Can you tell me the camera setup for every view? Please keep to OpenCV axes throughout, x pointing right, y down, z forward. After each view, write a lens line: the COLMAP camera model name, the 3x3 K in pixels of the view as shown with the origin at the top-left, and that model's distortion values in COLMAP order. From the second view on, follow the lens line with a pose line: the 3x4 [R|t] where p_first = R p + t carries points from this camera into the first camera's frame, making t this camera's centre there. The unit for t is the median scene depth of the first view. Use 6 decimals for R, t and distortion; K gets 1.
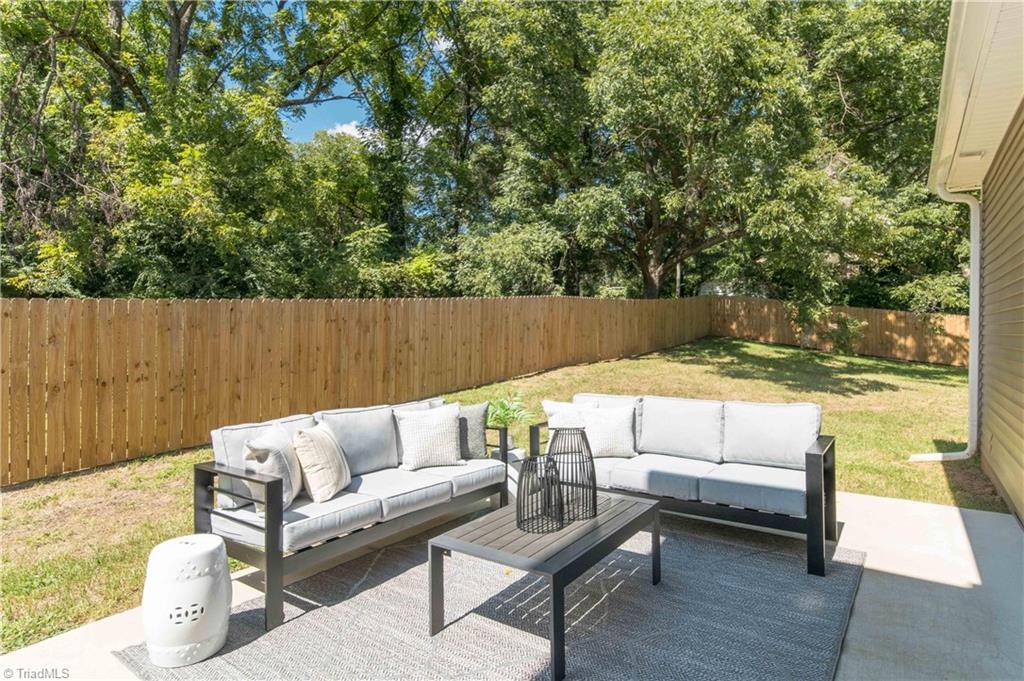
lens RADIAL K [[558.5, 0, 512.0], [0, 558.5, 340.5], [0, 0, 1]] dist [-0.015716, -0.000060]
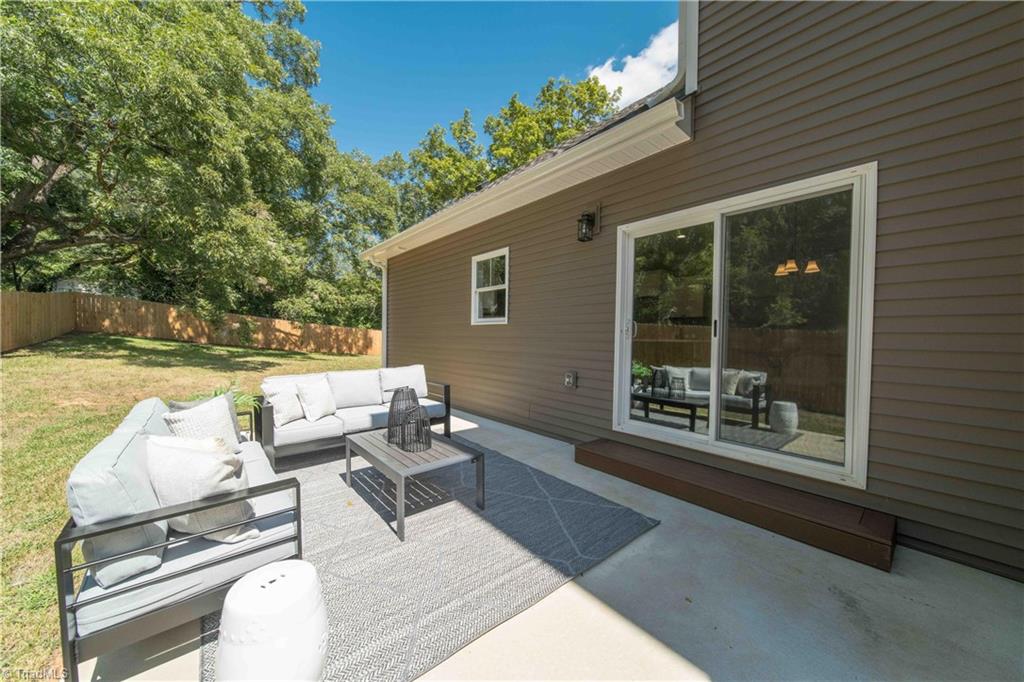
lens RADIAL K [[363.3, 0, 511.0], [0, 363.3, 342.6], [0, 0, 1]] dist [-0.006935, -0.000209]
pose [[0.239756, -0.023854, 0.970540, -0.115240], [0.004455, 0.999715, 0.023470, 0.000003], [-0.970823, -0.001304, 0.239794, 0.060257]]
